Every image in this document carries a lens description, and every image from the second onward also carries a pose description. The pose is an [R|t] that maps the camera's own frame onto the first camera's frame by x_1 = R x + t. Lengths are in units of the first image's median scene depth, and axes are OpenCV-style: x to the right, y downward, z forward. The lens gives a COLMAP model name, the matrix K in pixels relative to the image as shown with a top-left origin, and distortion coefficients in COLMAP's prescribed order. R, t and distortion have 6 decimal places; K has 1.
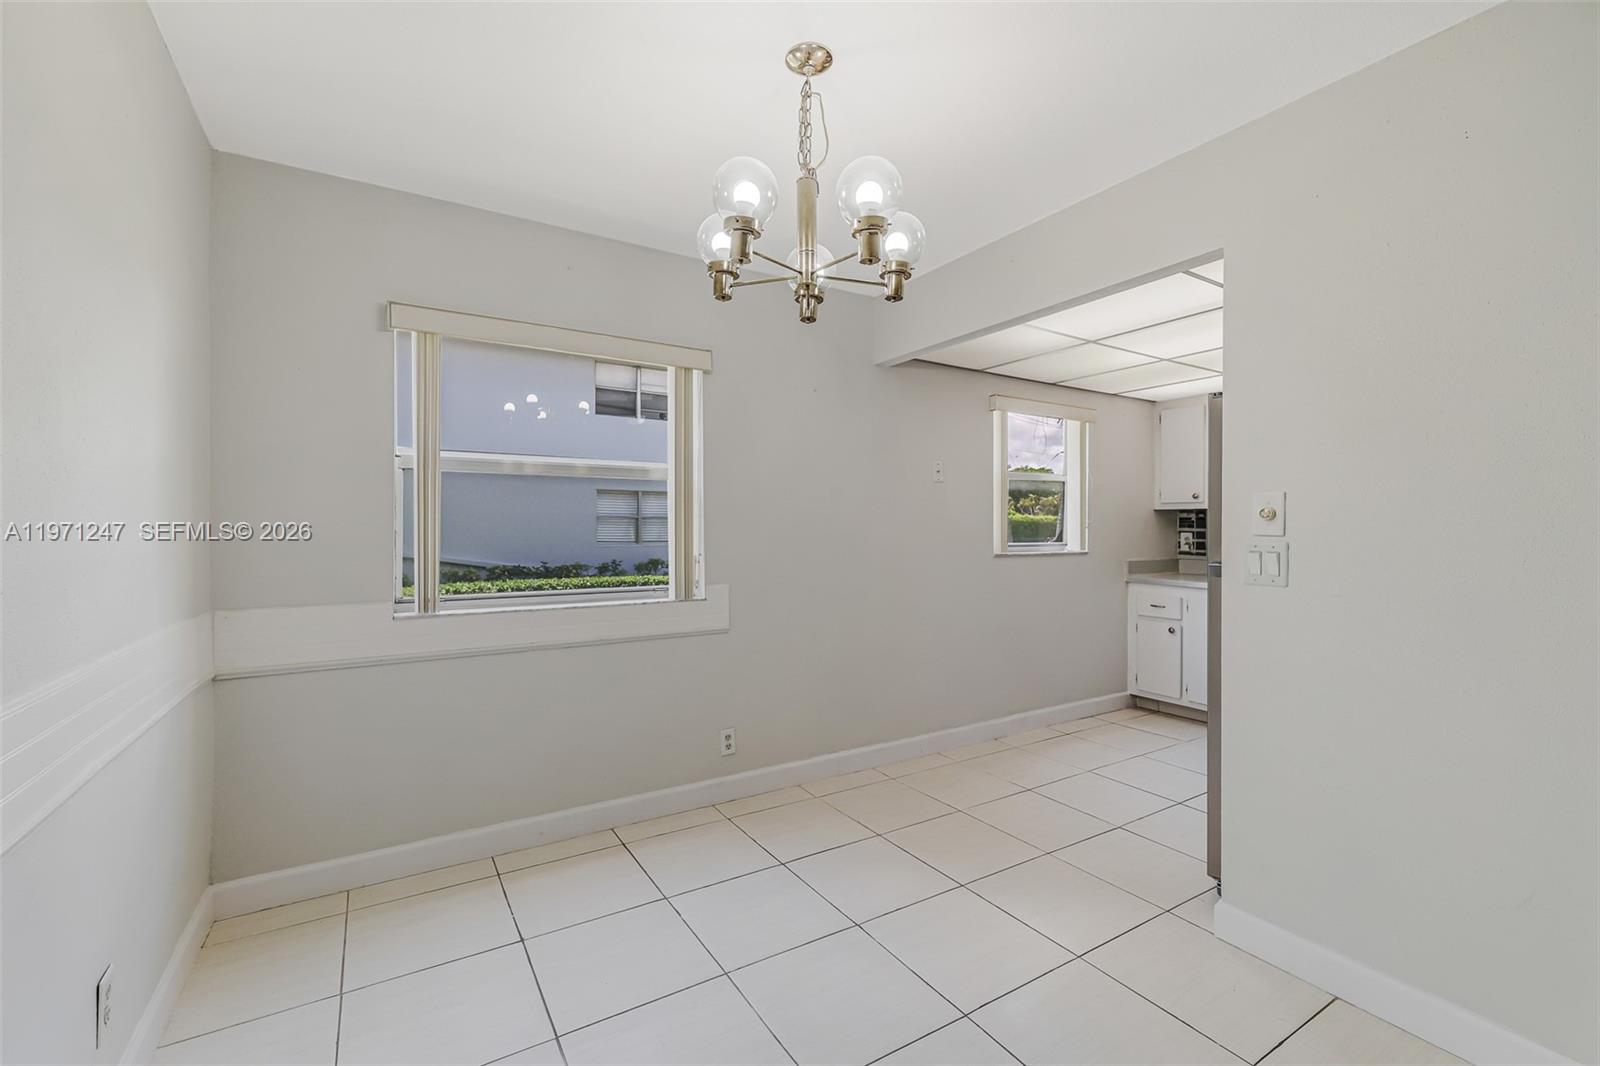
lens RADIAL K [[675.9, 0, 796.6], [0, 675.9, 525.4], [0, 0, 1]] dist [-0.003785, 0.000554]
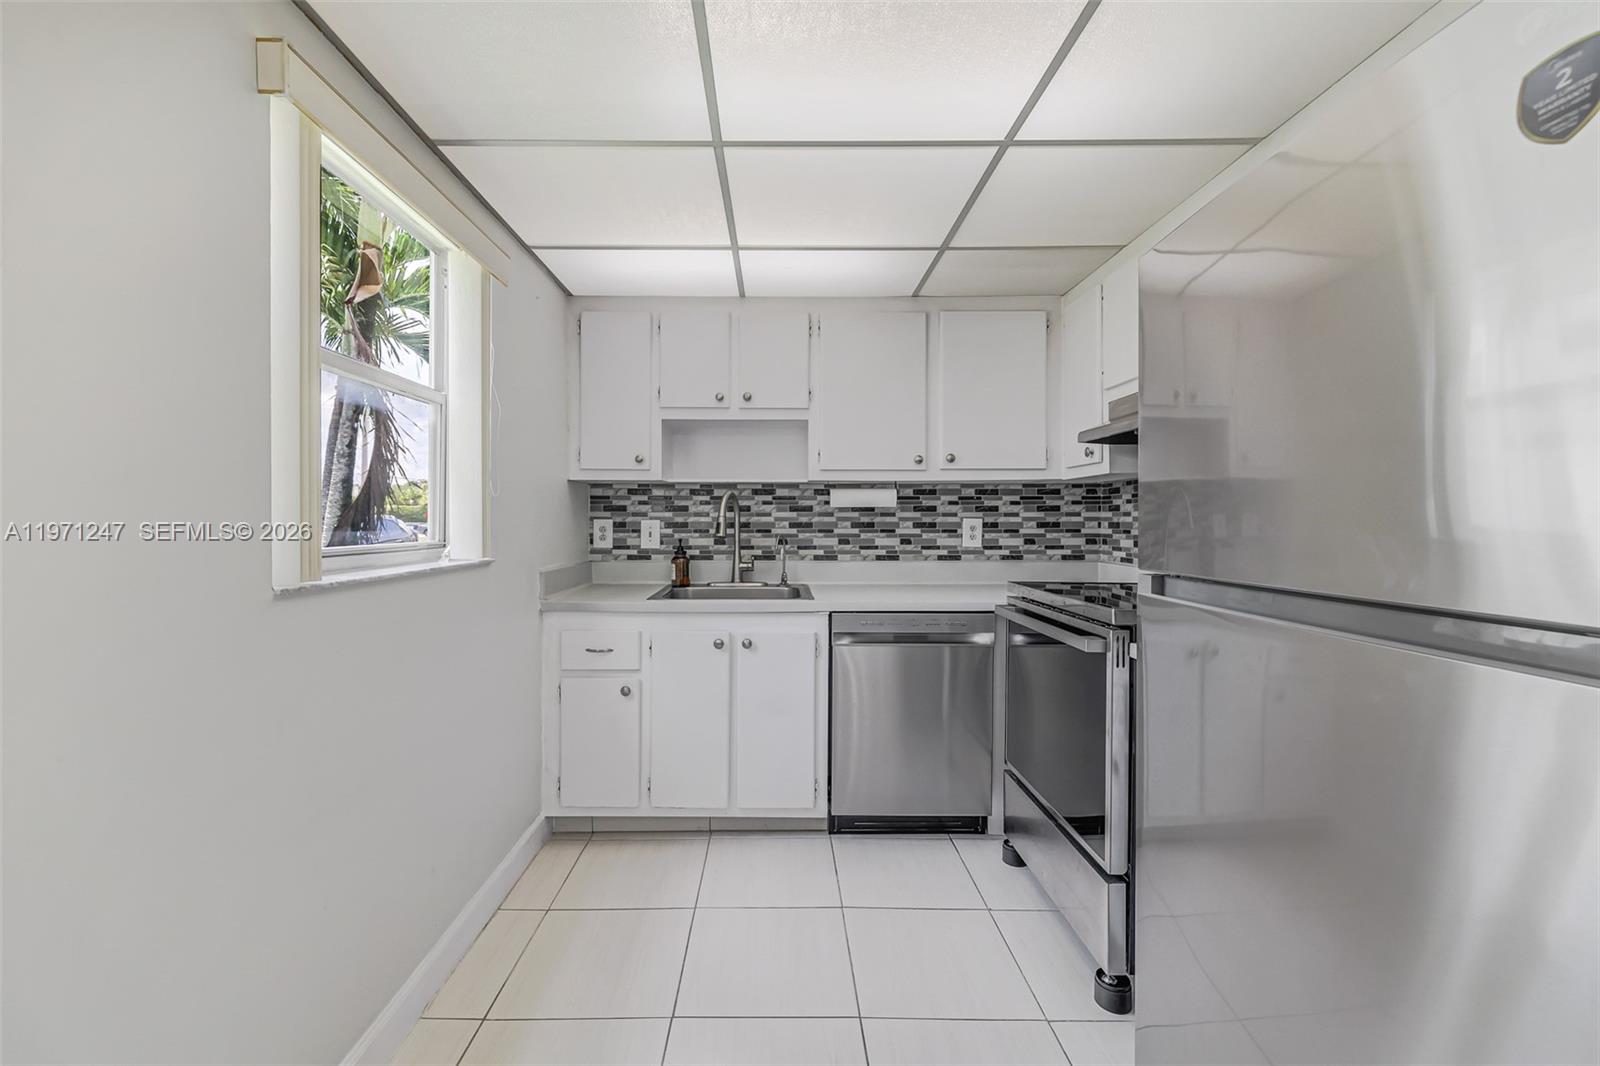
lens RADIAL K [[675.9, 0, 784.7], [0, 675.9, 522.4], [0, 0, 1]] dist [-0.003785, 0.000554]
pose [[0.519660, -0.005442, 0.854356, 0.153809], [-0.002881, 0.999963, 0.008122, 0.009623], [-0.854368, -0.006682, 0.519625, 0.643535]]
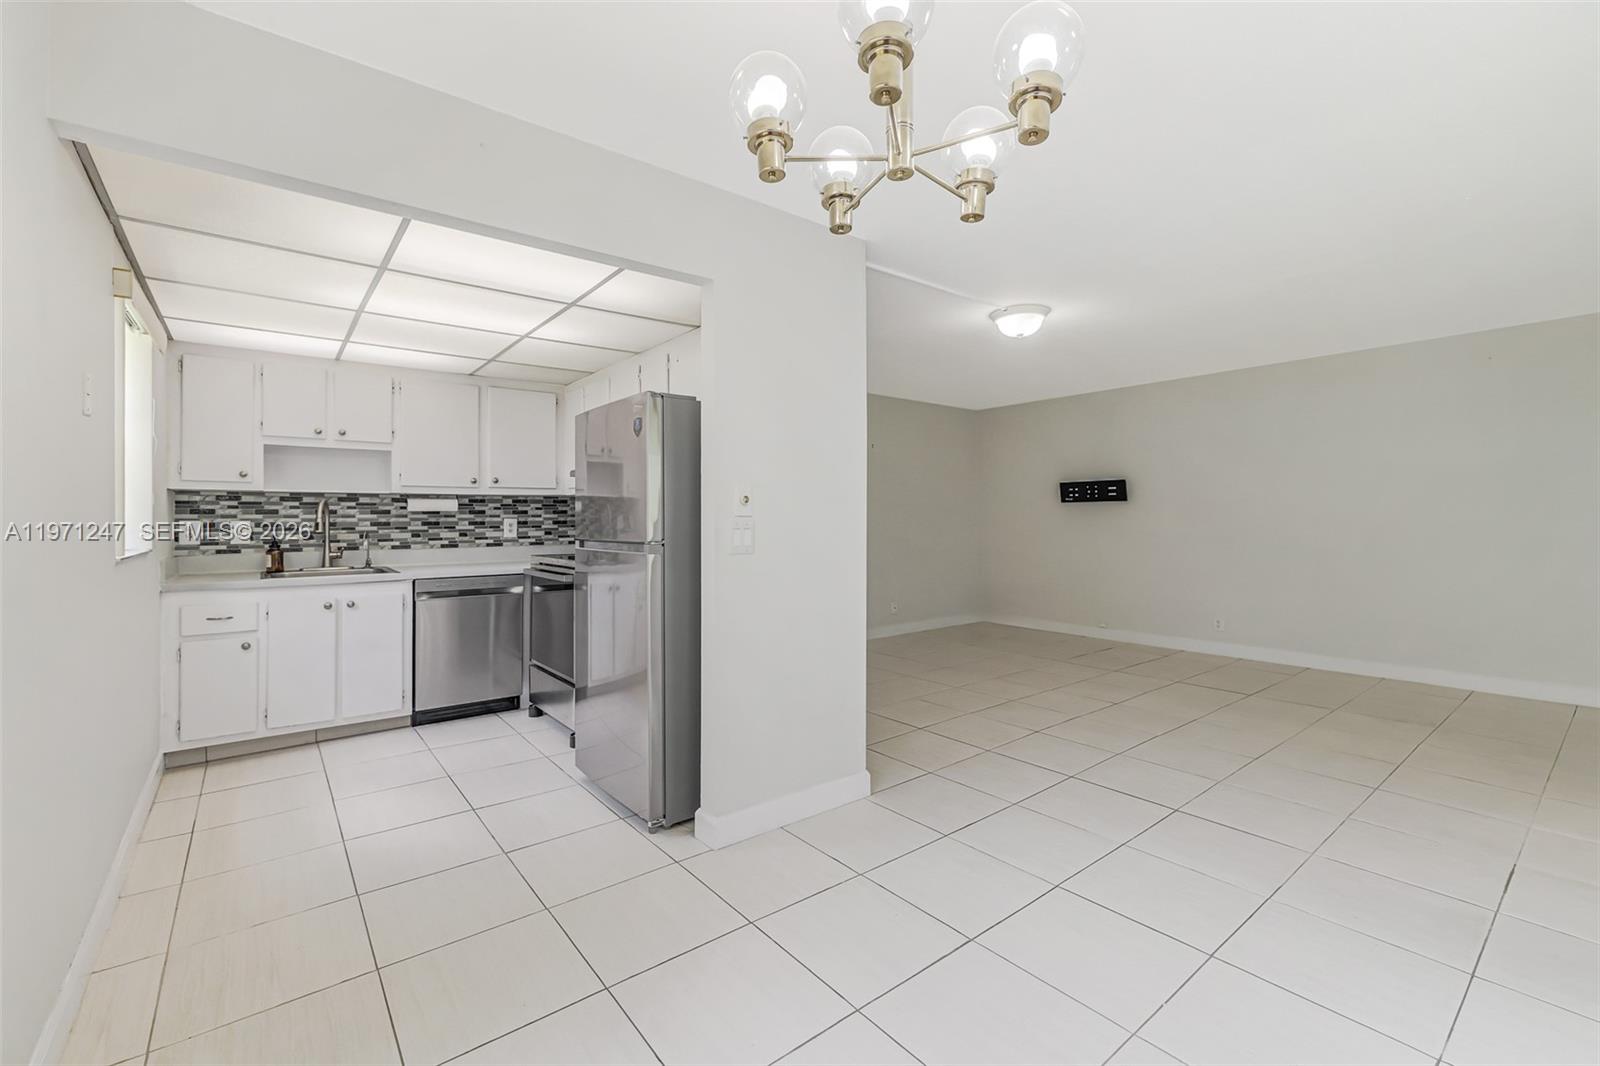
lens RADIAL K [[675.9, 0, 790.0], [0, 675.9, 514.4], [0, 0, 1]] dist [-0.003785, 0.000554]
pose [[-0.112339, 0.004453, 0.993660, -0.306577], [0.000560, 0.999990, -0.004418, 0.008878], [-0.993670, 0.000060, -0.112340, 0.507552]]
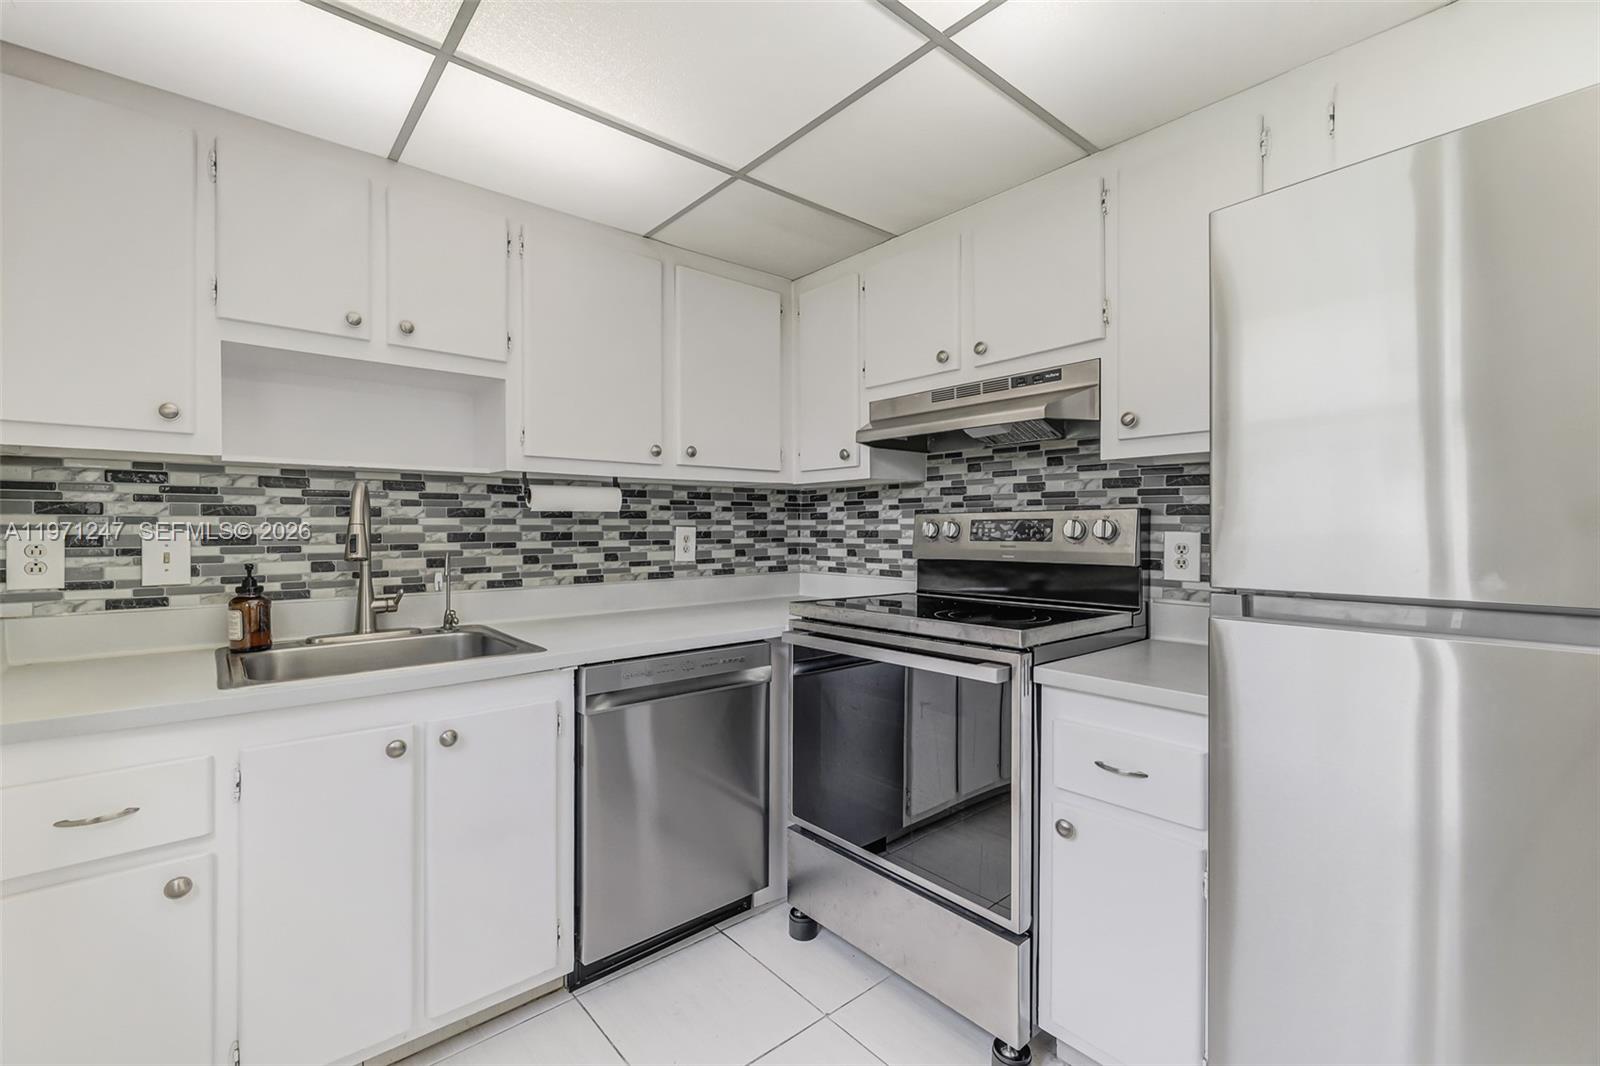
lens RADIAL K [[675.9, 0, 780.2], [0, 675.9, 534.2], [0, 0, 1]] dist [-0.003785, 0.000554]
pose [[-0.147414, -0.010667, 0.989017, 0.274859], [-0.001606, 0.999943, 0.010546, 0.010619], [-0.989074, -0.000034, -0.147423, 0.868496]]
